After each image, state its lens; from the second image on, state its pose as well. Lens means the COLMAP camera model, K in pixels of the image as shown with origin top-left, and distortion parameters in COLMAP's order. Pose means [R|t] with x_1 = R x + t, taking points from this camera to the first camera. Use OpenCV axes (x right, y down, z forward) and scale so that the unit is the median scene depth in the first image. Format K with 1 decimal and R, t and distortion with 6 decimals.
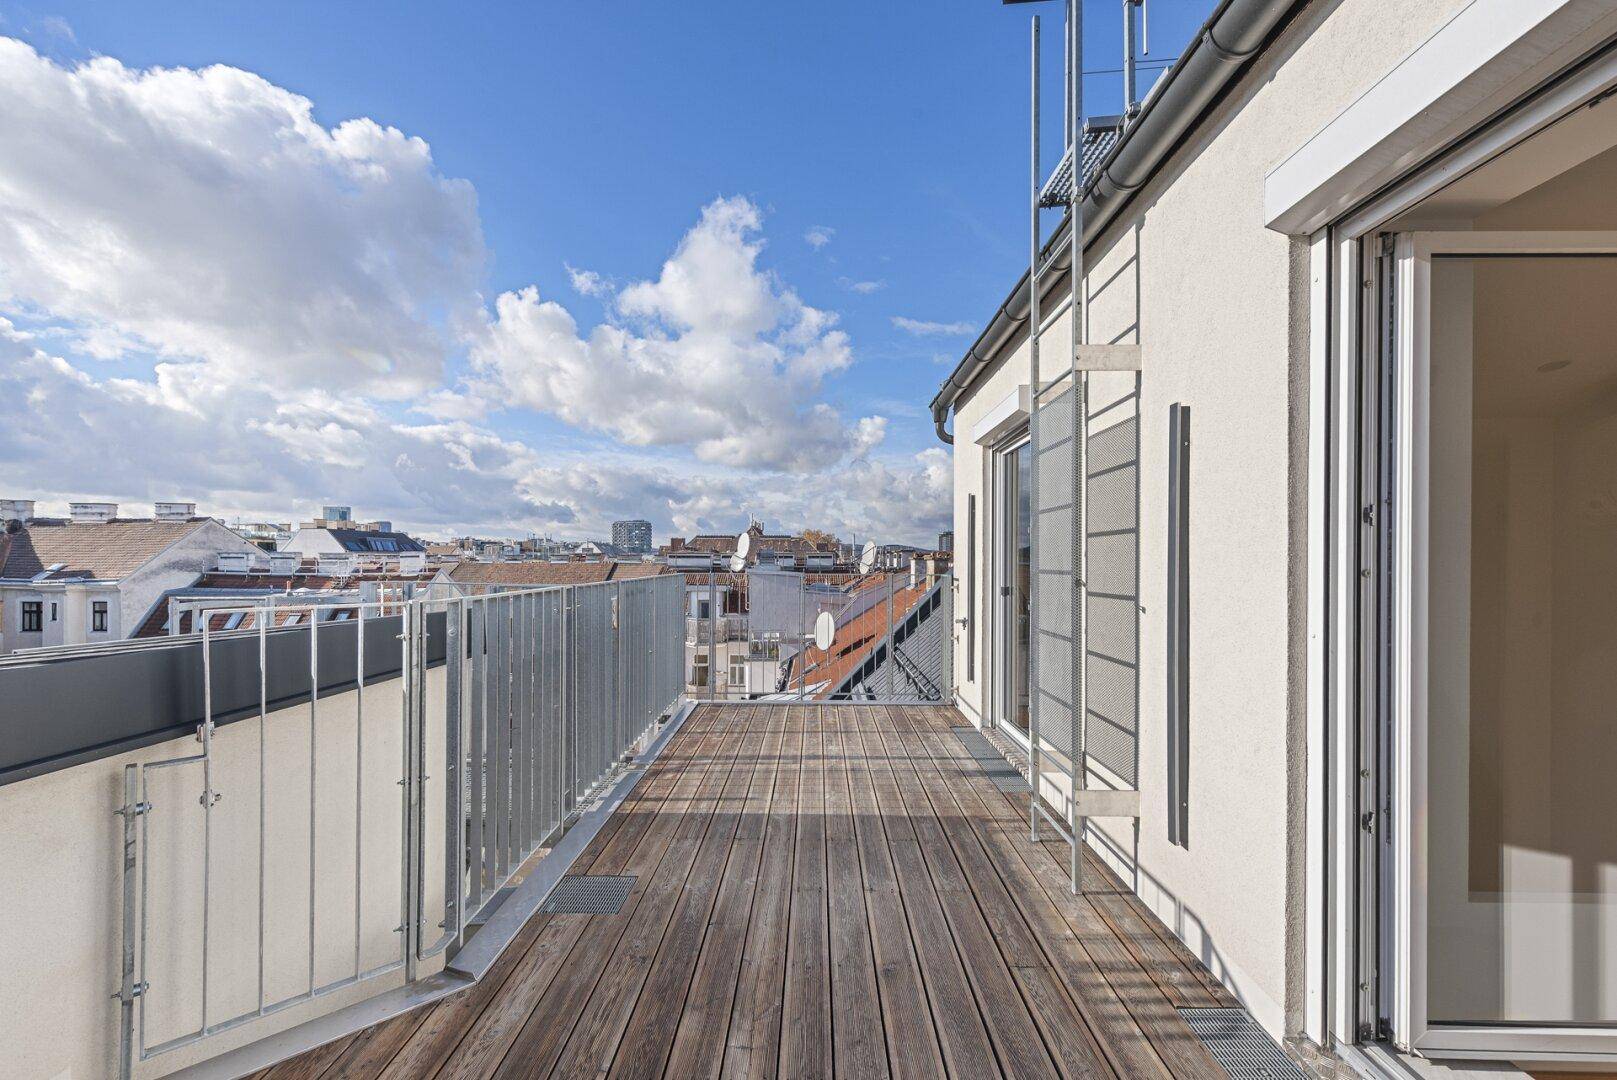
lens RADIAL K [[673.2, 0, 856.8], [0, 673.2, 563.1], [0, 0, 1]] dist [0.002673, -0.000352]
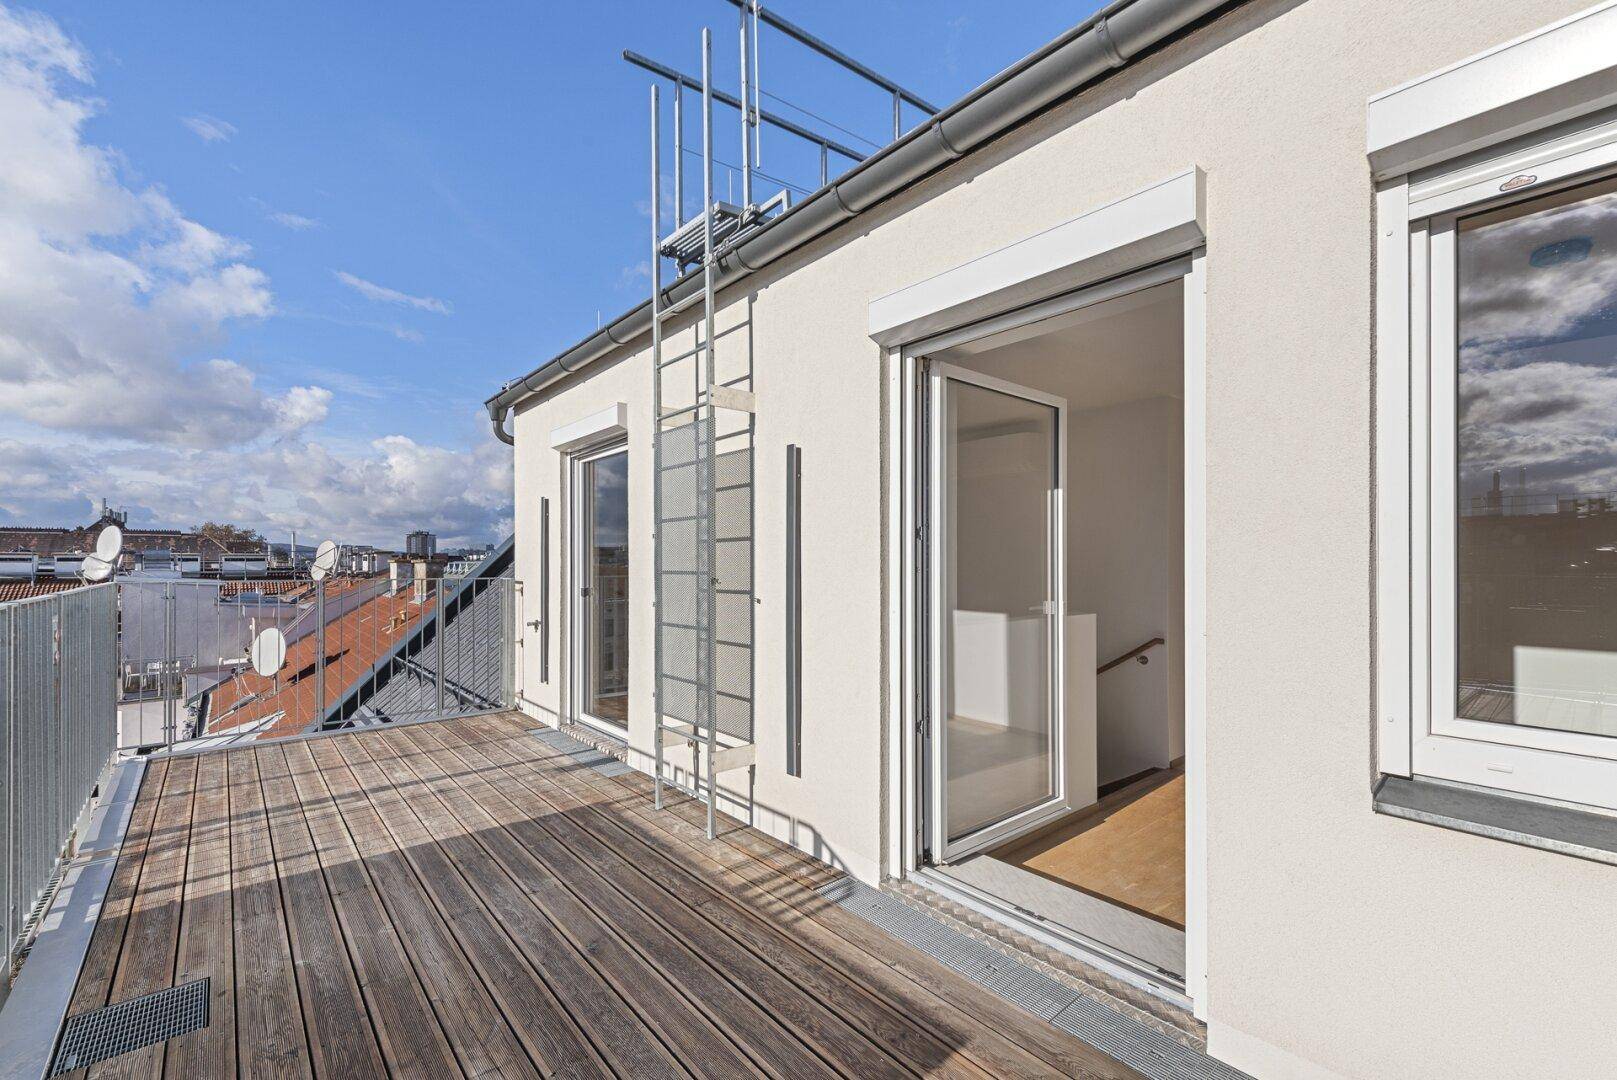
lens RADIAL K [[638.8, 0, 813.1], [0, 638.8, 563.2], [0, 0, 1]] dist [0.026078, -0.010058]
pose [[0.773835, -0.003515, 0.633378, -0.205311], [0.005507, 0.999984, -0.001178, -0.000178], [-0.633364, 0.004400, 0.773842, -0.004687]]
